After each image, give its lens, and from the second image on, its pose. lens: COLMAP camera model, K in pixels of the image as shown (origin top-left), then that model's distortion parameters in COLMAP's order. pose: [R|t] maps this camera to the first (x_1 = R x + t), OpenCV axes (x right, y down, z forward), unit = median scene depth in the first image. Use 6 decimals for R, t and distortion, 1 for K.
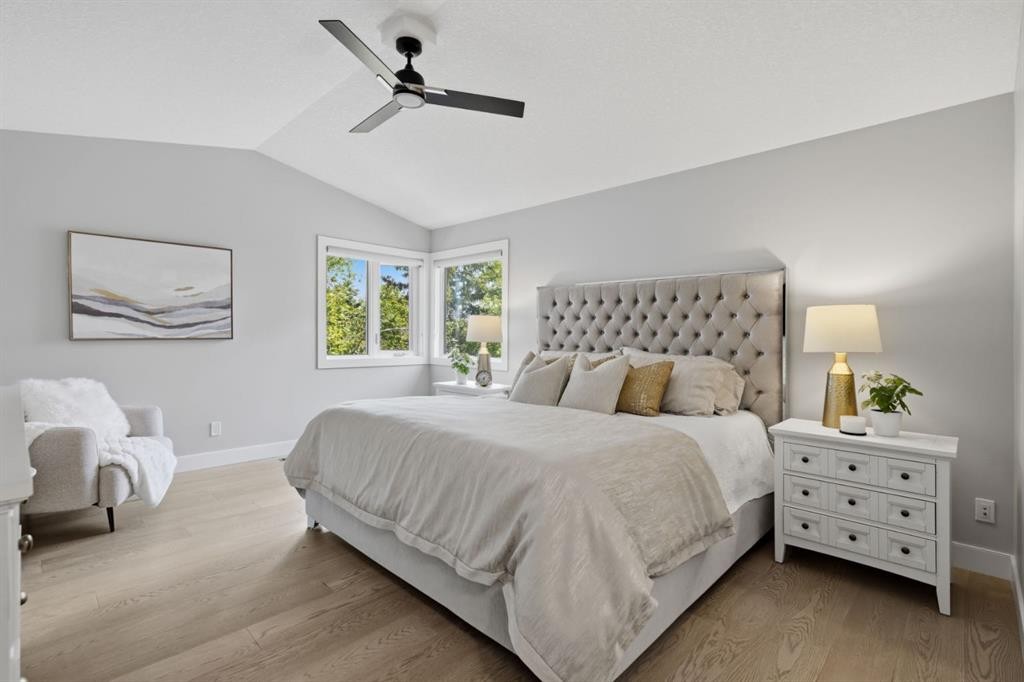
lens RADIAL K [[468.7, 0, 515.4], [0, 468.7, 343.2], [0, 0, 1]] dist [-0.001250, -0.000645]
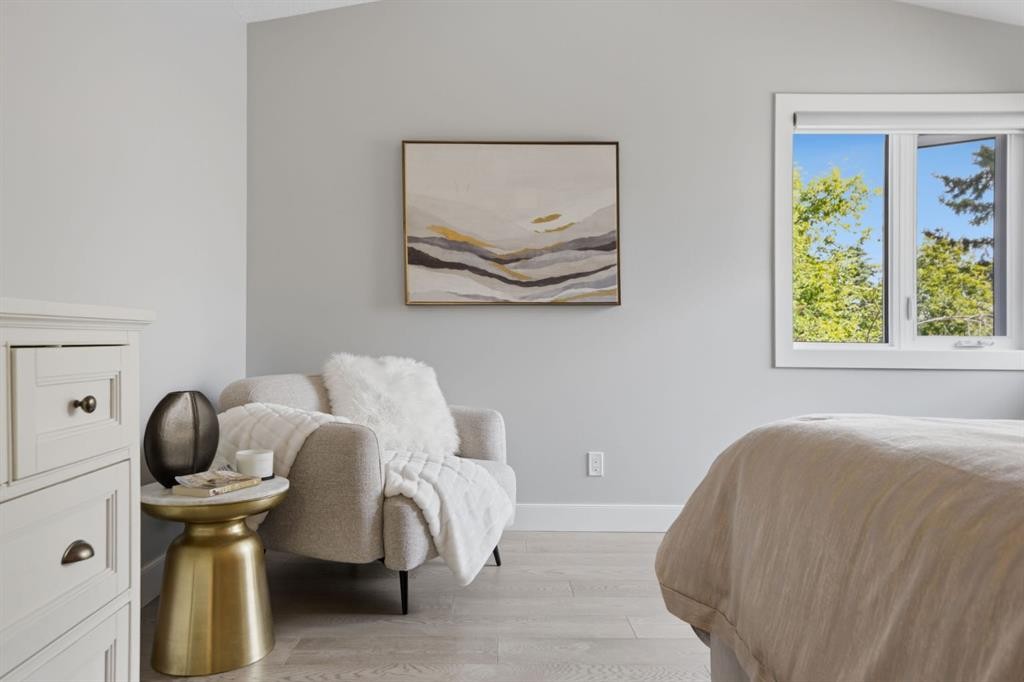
lens RADIAL K [[724.0, 0, 512.0], [0, 724.0, 341.0], [0, 0, 1]] dist [0.039623, 0.006753]
pose [[0.703222, -0.016614, -0.710776, -0.101710], [-0.010536, 0.999374, -0.033783, 0.078170], [0.710892, 0.031246, 0.702607, 0.371425]]
